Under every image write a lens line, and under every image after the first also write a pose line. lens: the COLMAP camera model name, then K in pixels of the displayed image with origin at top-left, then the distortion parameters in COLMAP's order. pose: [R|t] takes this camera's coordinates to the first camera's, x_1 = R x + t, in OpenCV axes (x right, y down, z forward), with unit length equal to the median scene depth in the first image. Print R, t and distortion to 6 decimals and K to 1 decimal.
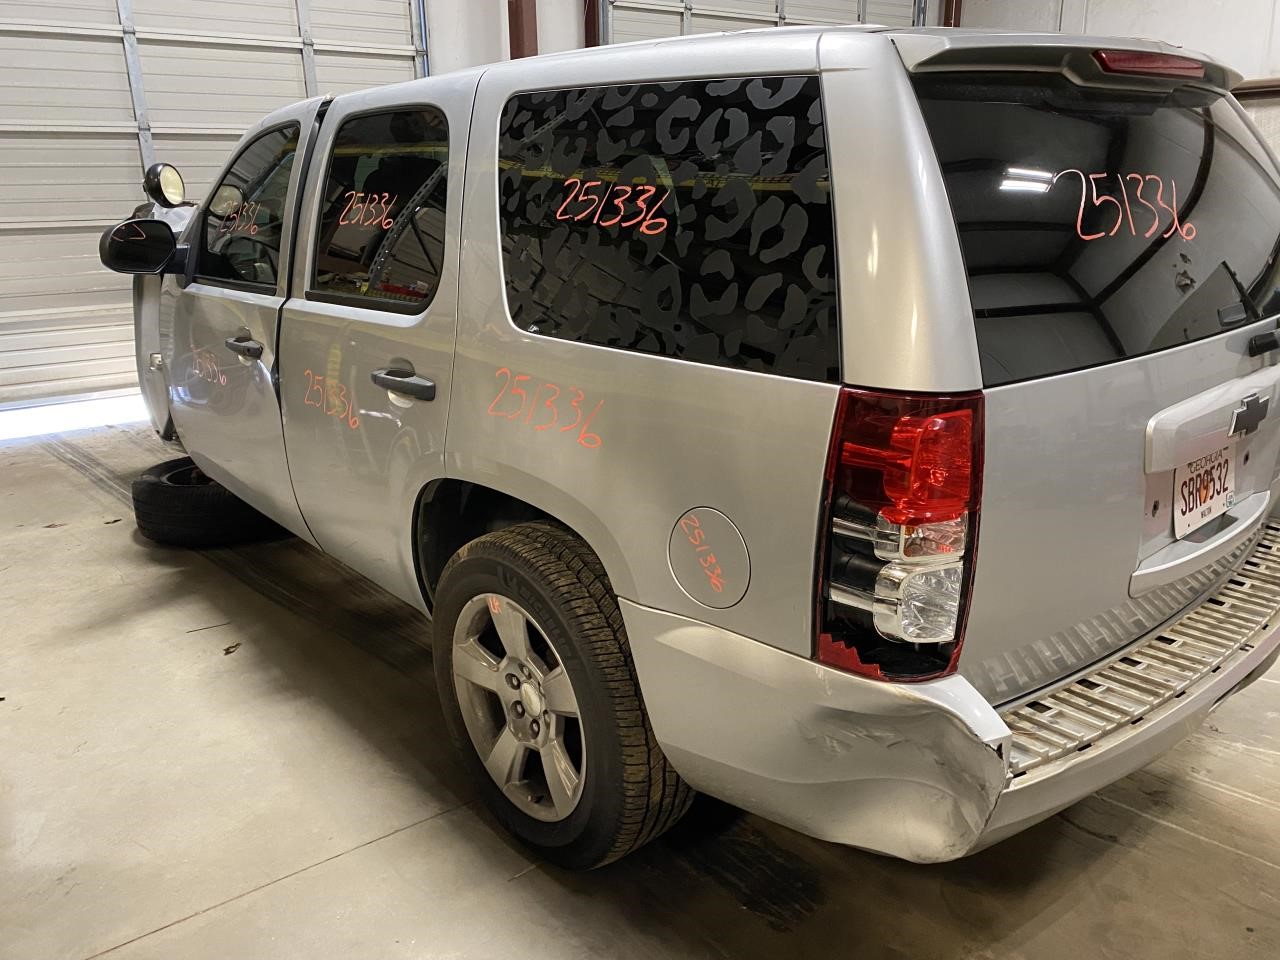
lens RADIAL K [[969.9, 0, 640.0], [0, 969.9, 480.0], [0, 0, 1]] dist [0.013208, -0.003235]
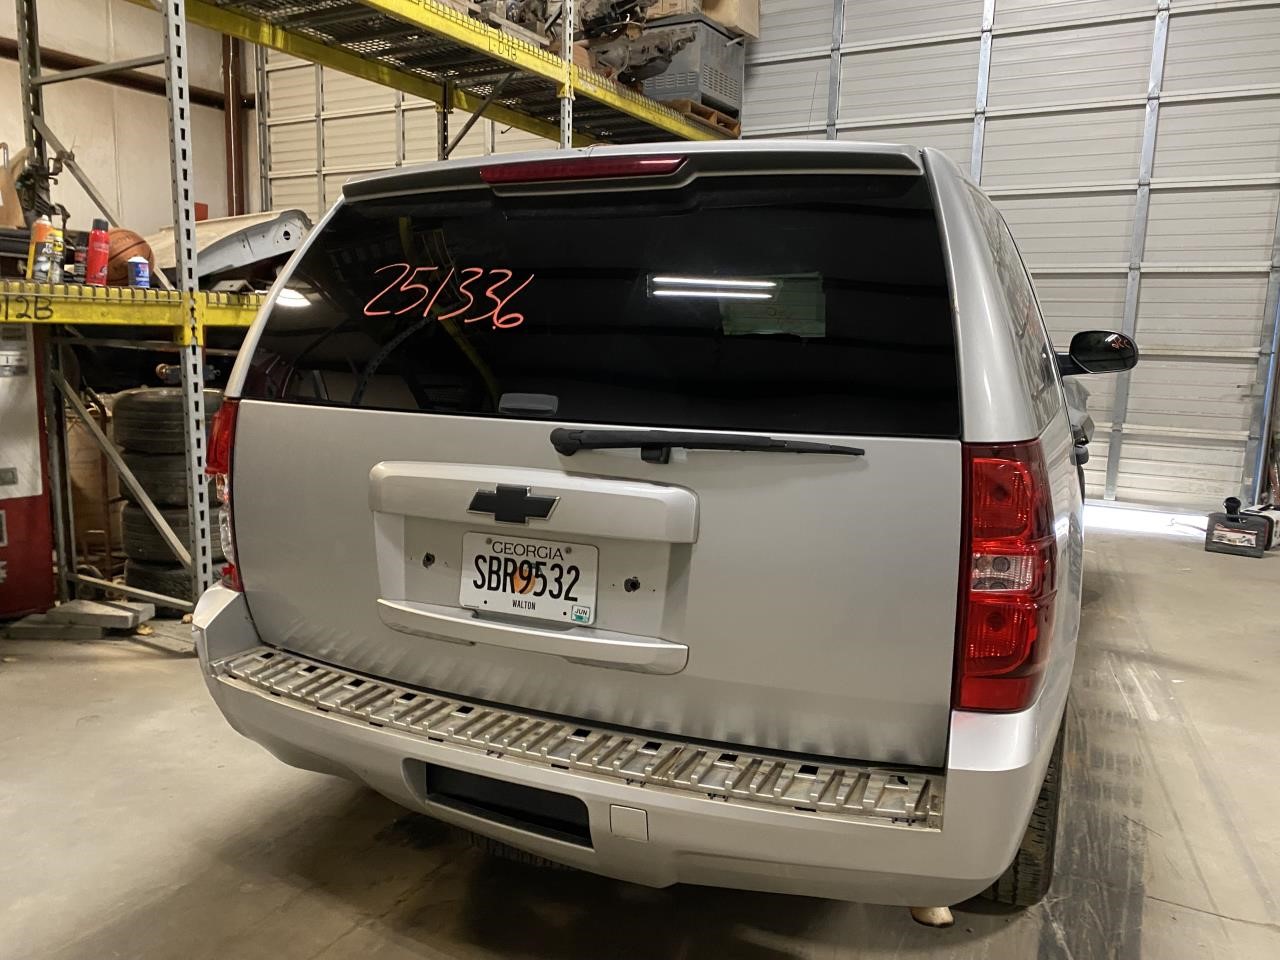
lens RADIAL K [[973.9, 0, 640.0], [0, 973.9, 480.0], [0, 0, 1]] dist [0.019474, -0.001640]
pose [[0.437981, 0.170584, -0.882652, 1.635315], [-0.294209, 0.954962, 0.038569, -0.175352], [0.849478, 0.242792, 0.468443, 0.679903]]
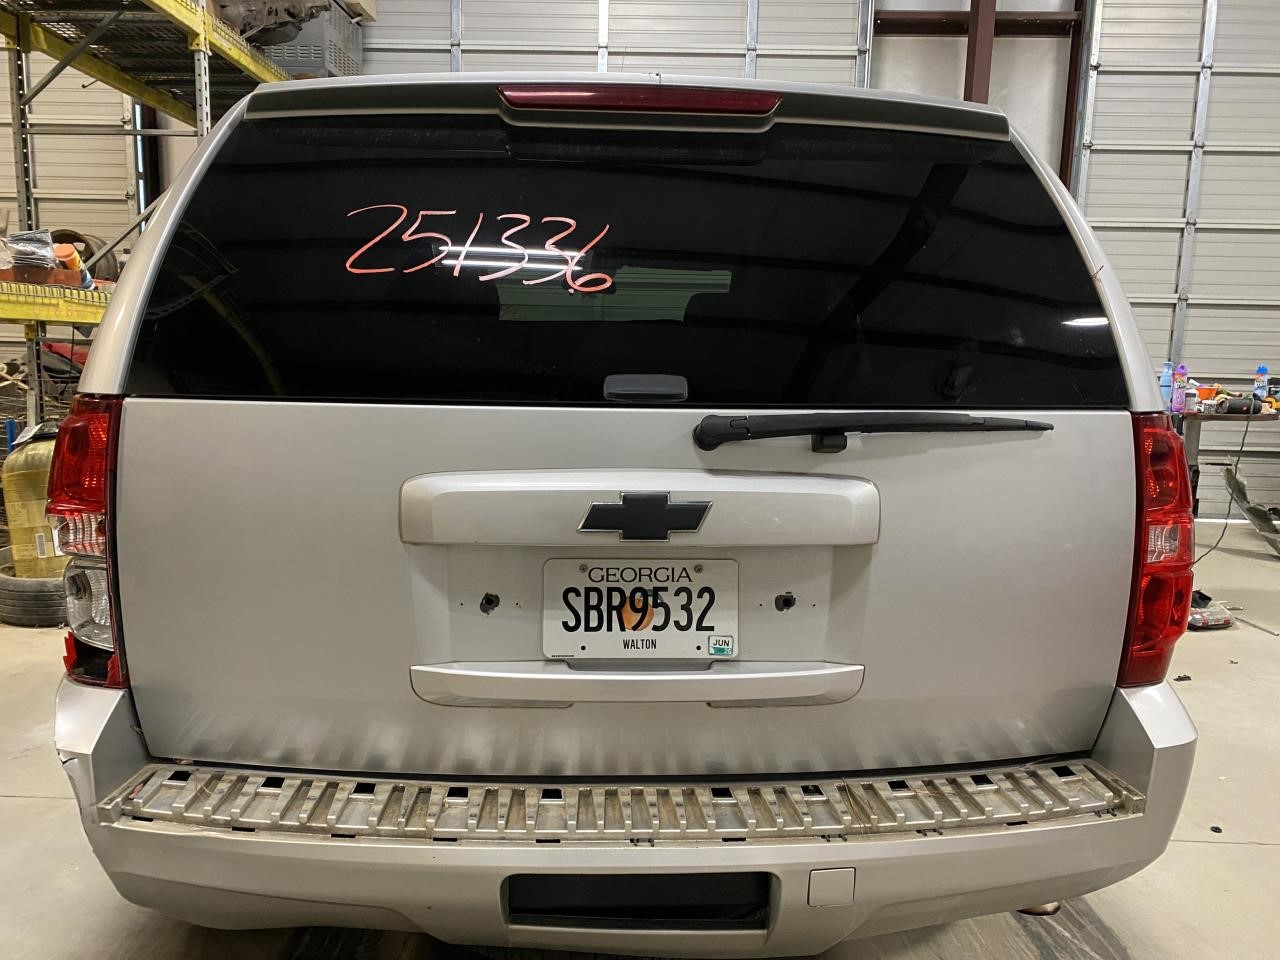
lens RADIAL K [[969.9, 0, 640.0], [0, 969.9, 480.0], [0, 0, 1]] dist [0.013208, -0.003235]
pose [[0.796830, 0.120865, -0.591991, 1.129478], [-0.215246, 0.972291, -0.091215, -0.025203], [0.564562, 0.200107, 0.800766, 0.405978]]
